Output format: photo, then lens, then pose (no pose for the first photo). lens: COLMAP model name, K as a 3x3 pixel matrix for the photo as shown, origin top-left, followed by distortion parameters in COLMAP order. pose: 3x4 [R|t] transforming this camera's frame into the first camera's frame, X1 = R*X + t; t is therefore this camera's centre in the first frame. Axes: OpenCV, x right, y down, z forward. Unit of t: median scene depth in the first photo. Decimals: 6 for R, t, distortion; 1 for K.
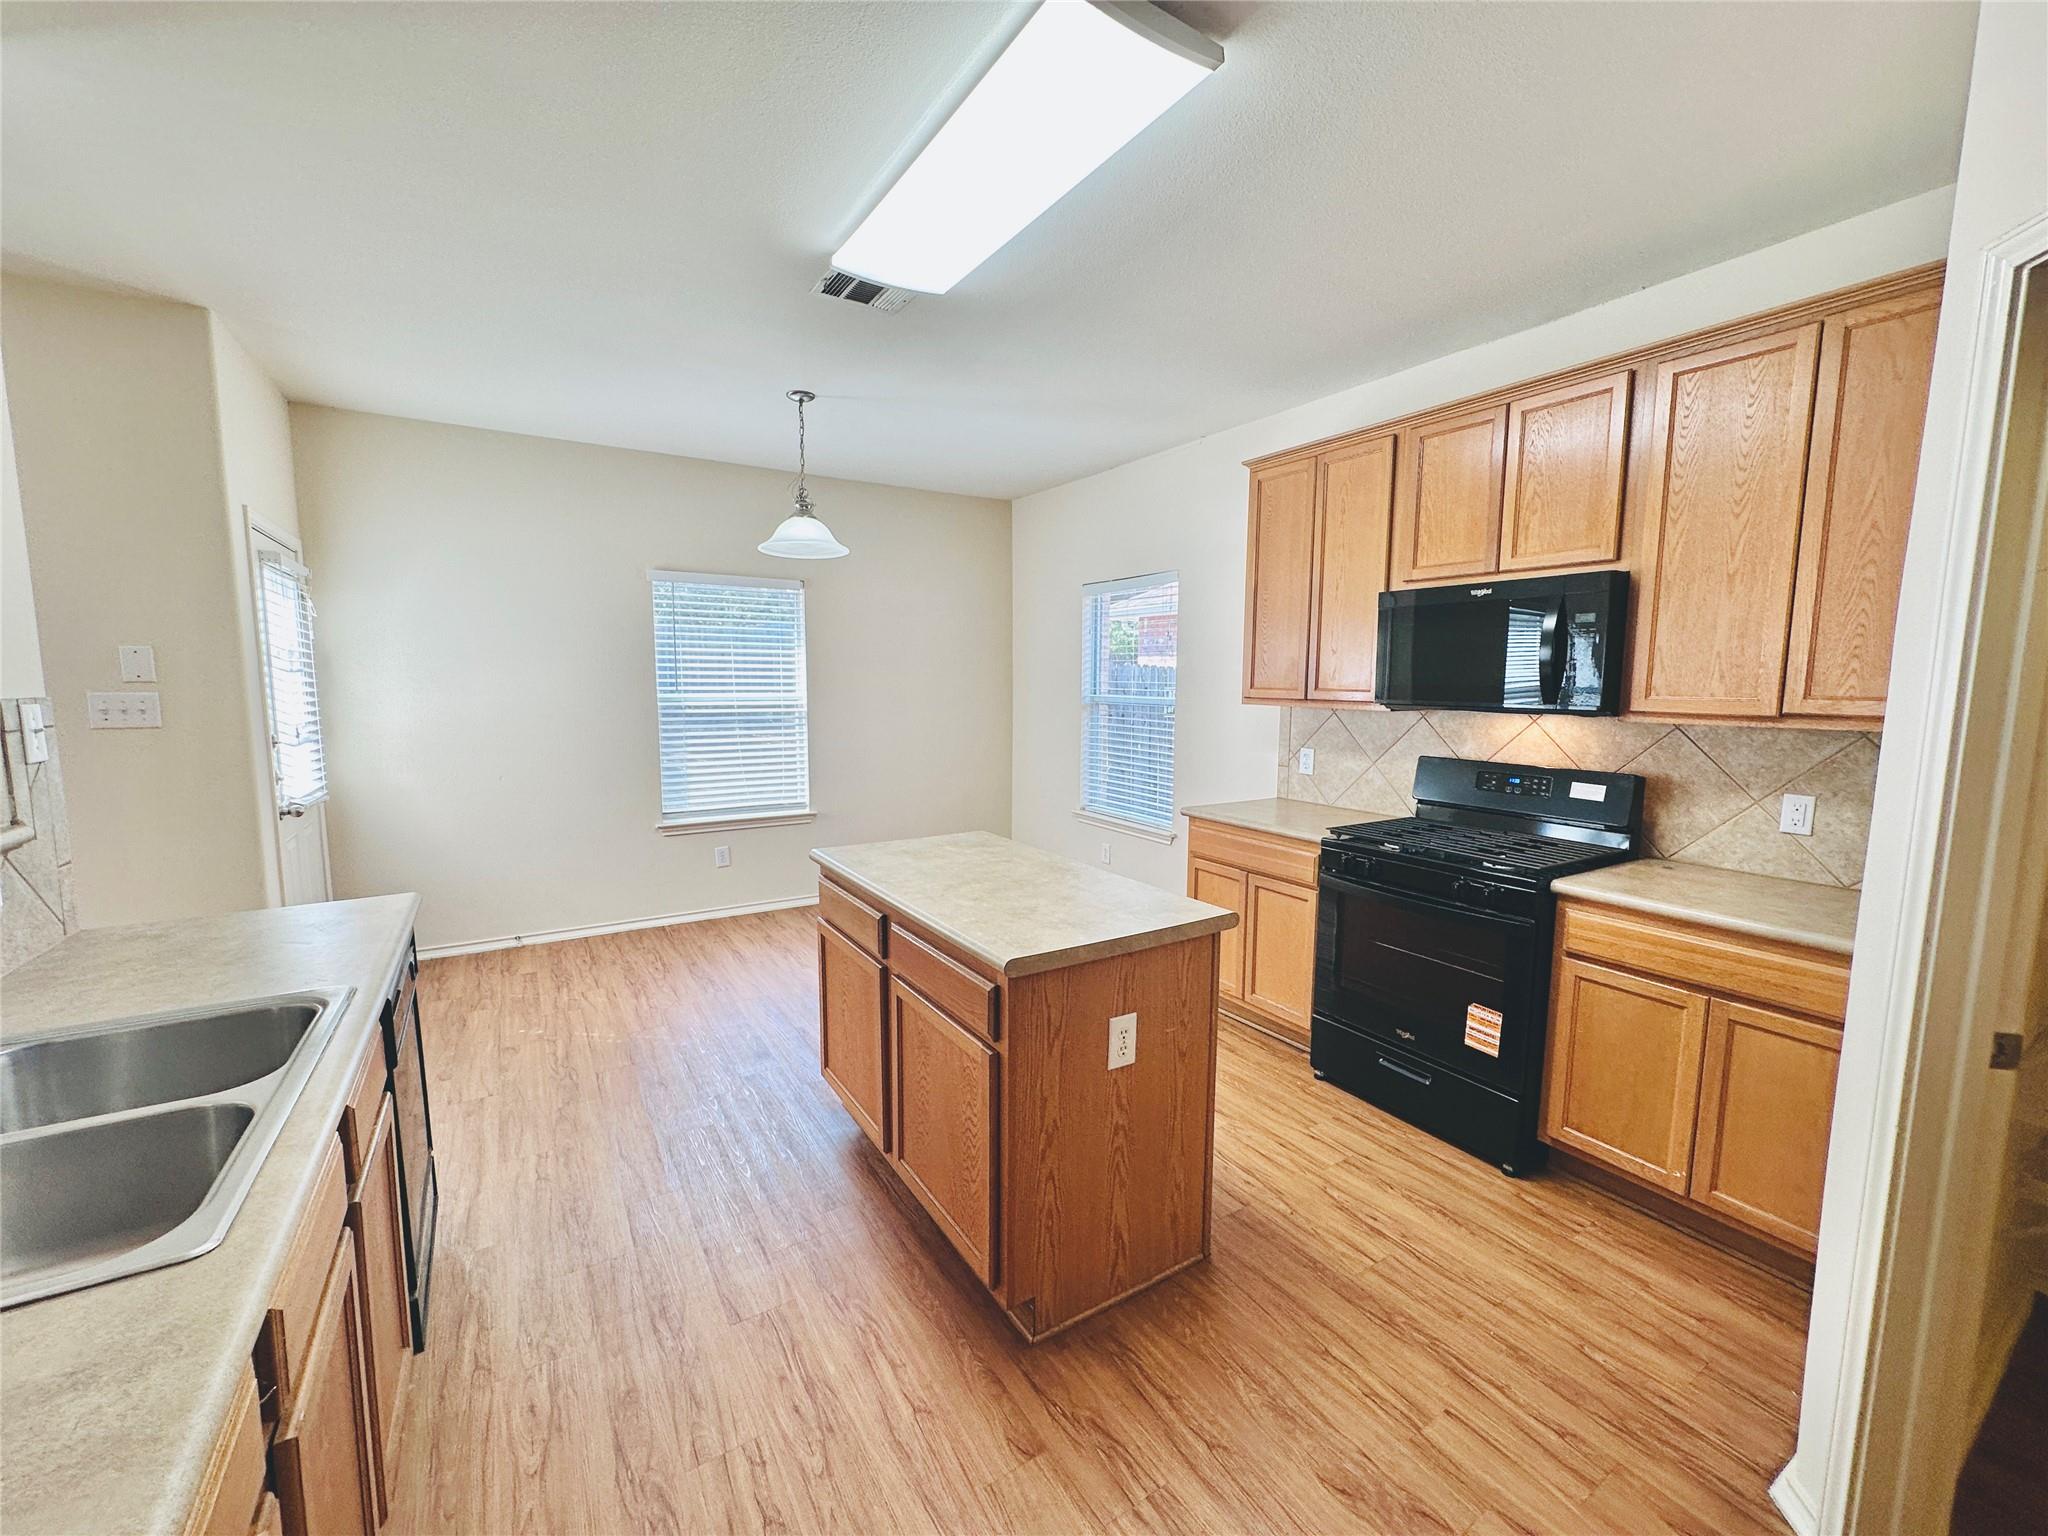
lens RADIAL K [[814.1, 0, 1021.7], [0, 814.1, 766.5], [0, 0, 1]] dist [-0.002760, 0.000734]
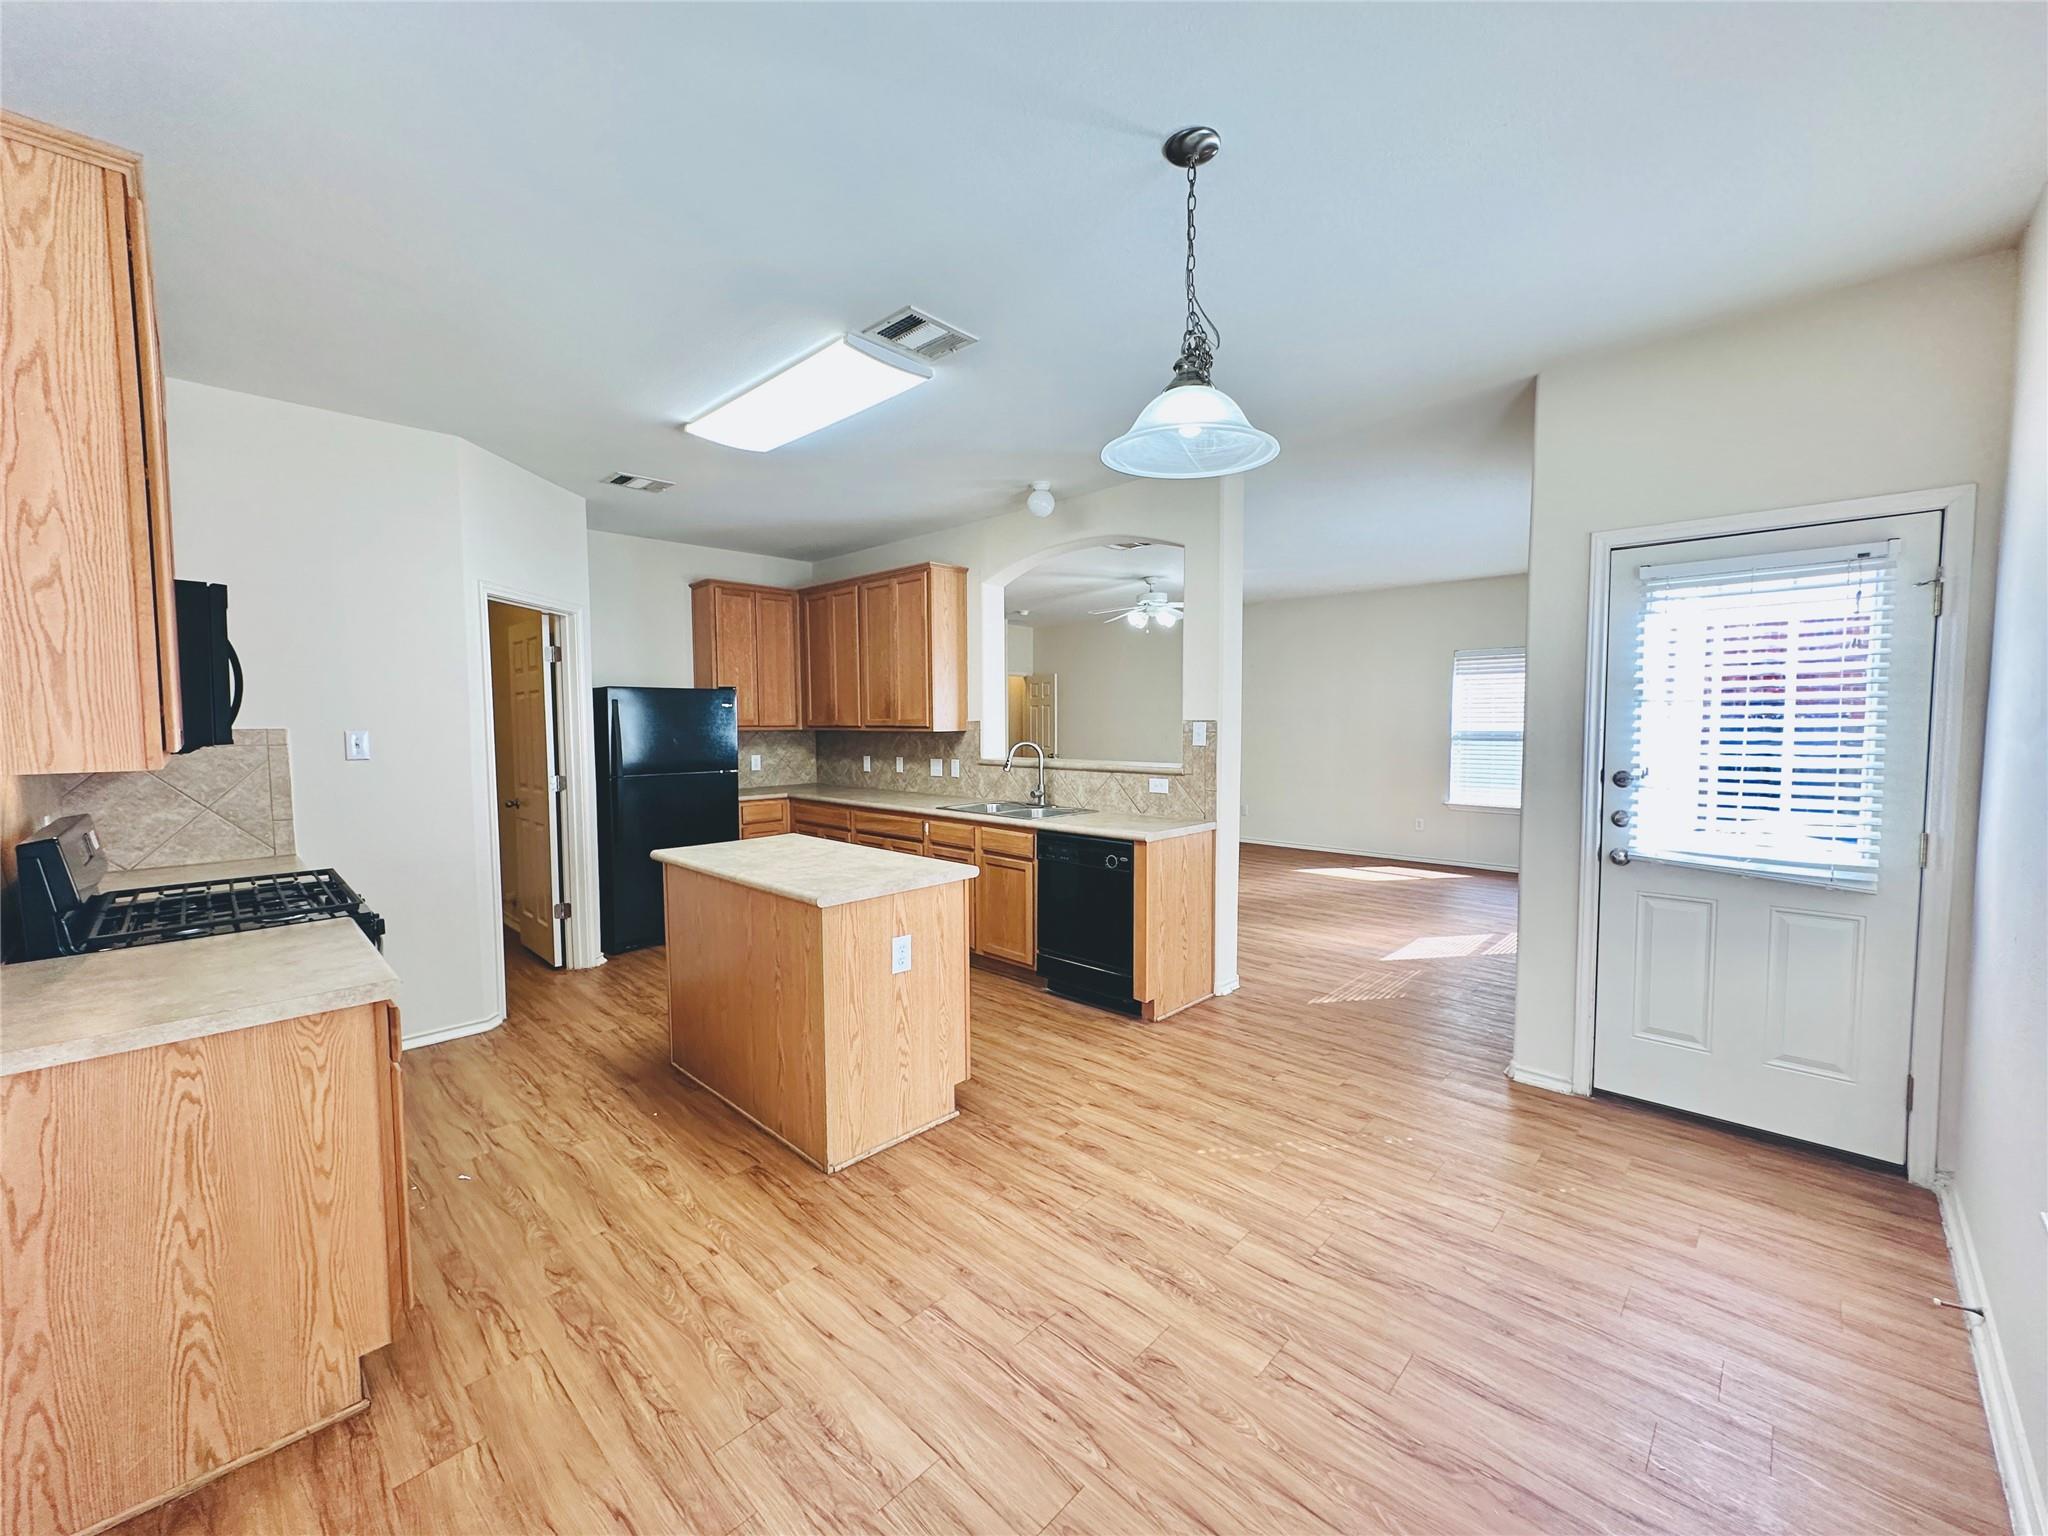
lens RADIAL K [[814.1, 0, 1020.0], [0, 814.1, 768.4], [0, 0, 1]] dist [-0.002760, 0.000734]
pose [[-0.971731, 0.016251, -0.235531, -0.060121], [-0.024145, 0.985556, 0.167617, -0.216155], [0.234853, 0.168566, -0.957303, 2.073917]]
